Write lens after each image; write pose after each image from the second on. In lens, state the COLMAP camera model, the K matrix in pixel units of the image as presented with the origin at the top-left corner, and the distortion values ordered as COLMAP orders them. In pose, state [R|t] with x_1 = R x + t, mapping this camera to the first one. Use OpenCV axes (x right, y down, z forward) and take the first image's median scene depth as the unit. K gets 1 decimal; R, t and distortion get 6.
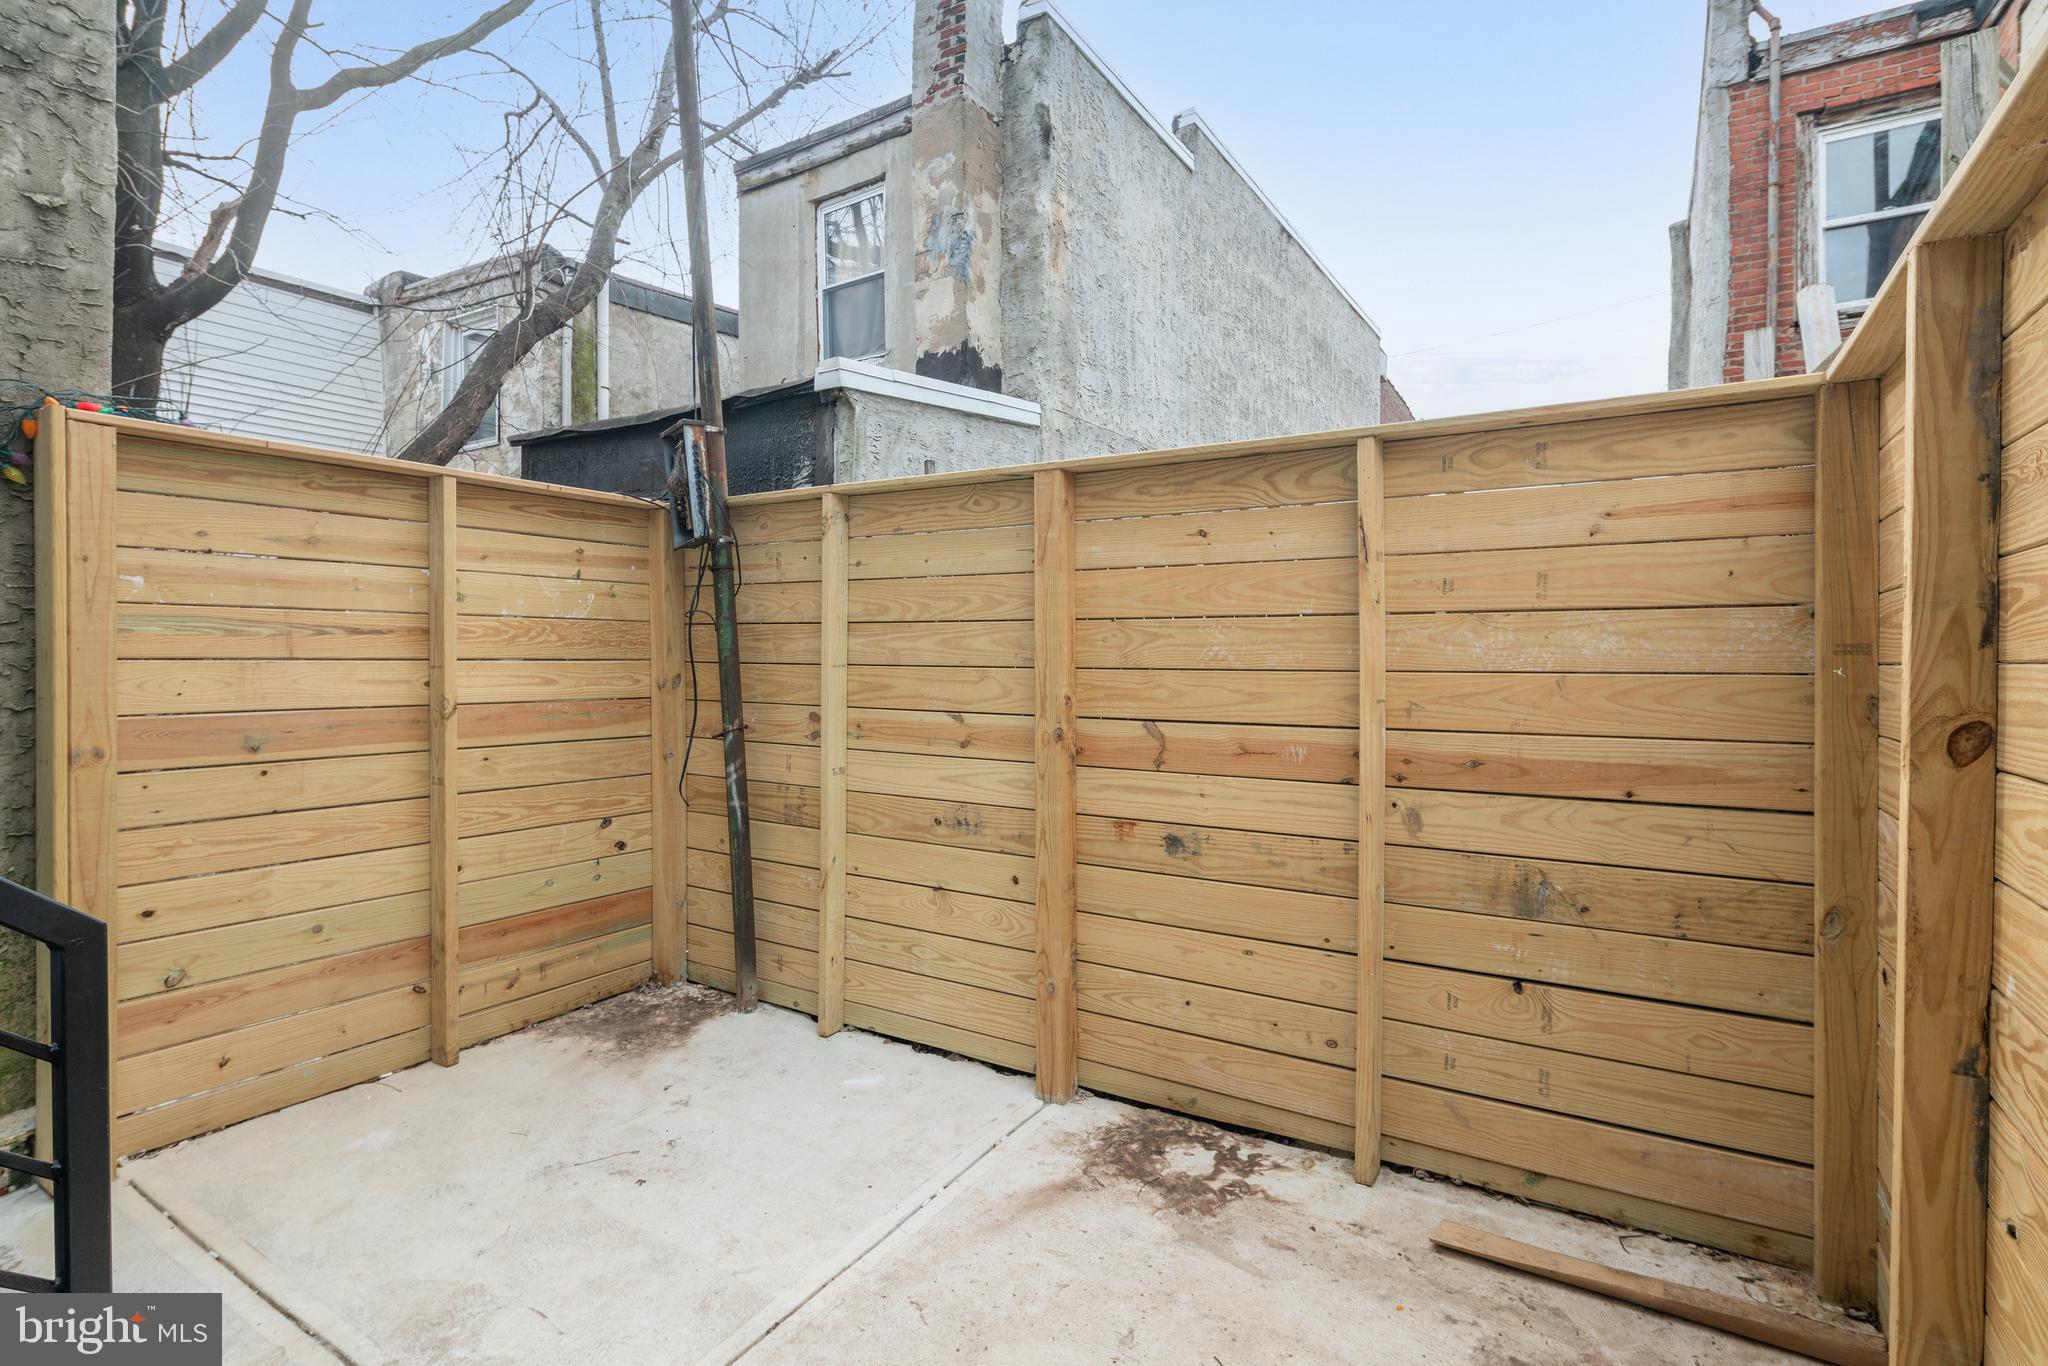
lens RADIAL K [[997.9, 0, 1022.2], [0, 997.9, 682.2], [0, 0, 1]] dist [-0.003052, 0.000428]
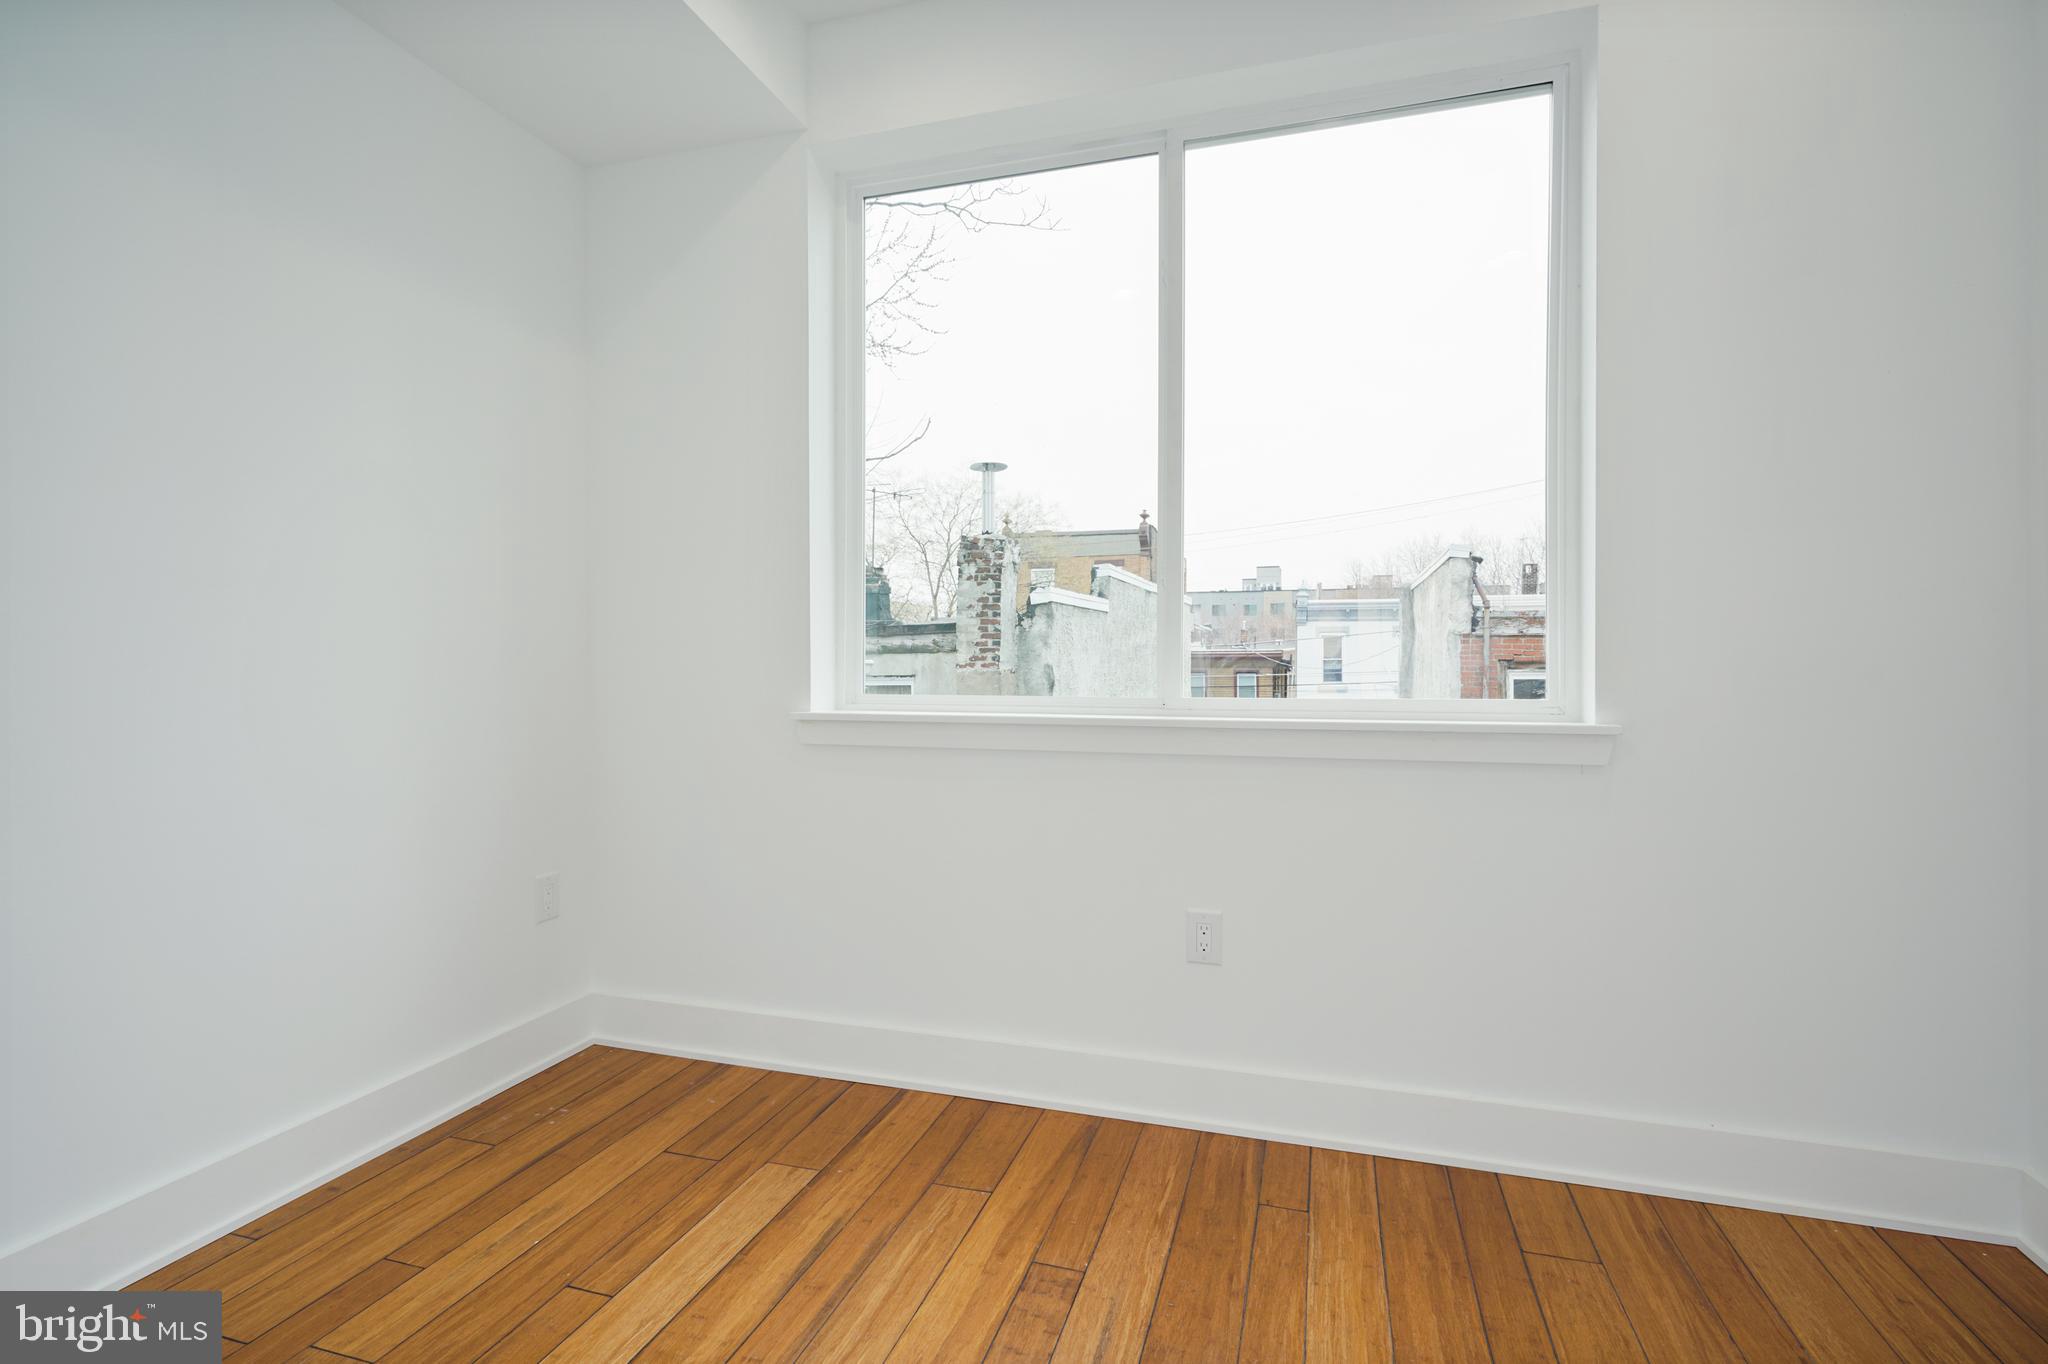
lens RADIAL K [[959.4, 0, 1020.7], [0, 959.4, 682.9], [0, 0, 1]] dist [-0.008896, 0.005624]
pose [[0.968111, -0.007915, 0.250397, -0.641943], [0.007544, 0.999969, 0.002444, -1.003216], [-0.250409, -0.000478, 0.968140, -0.542736]]
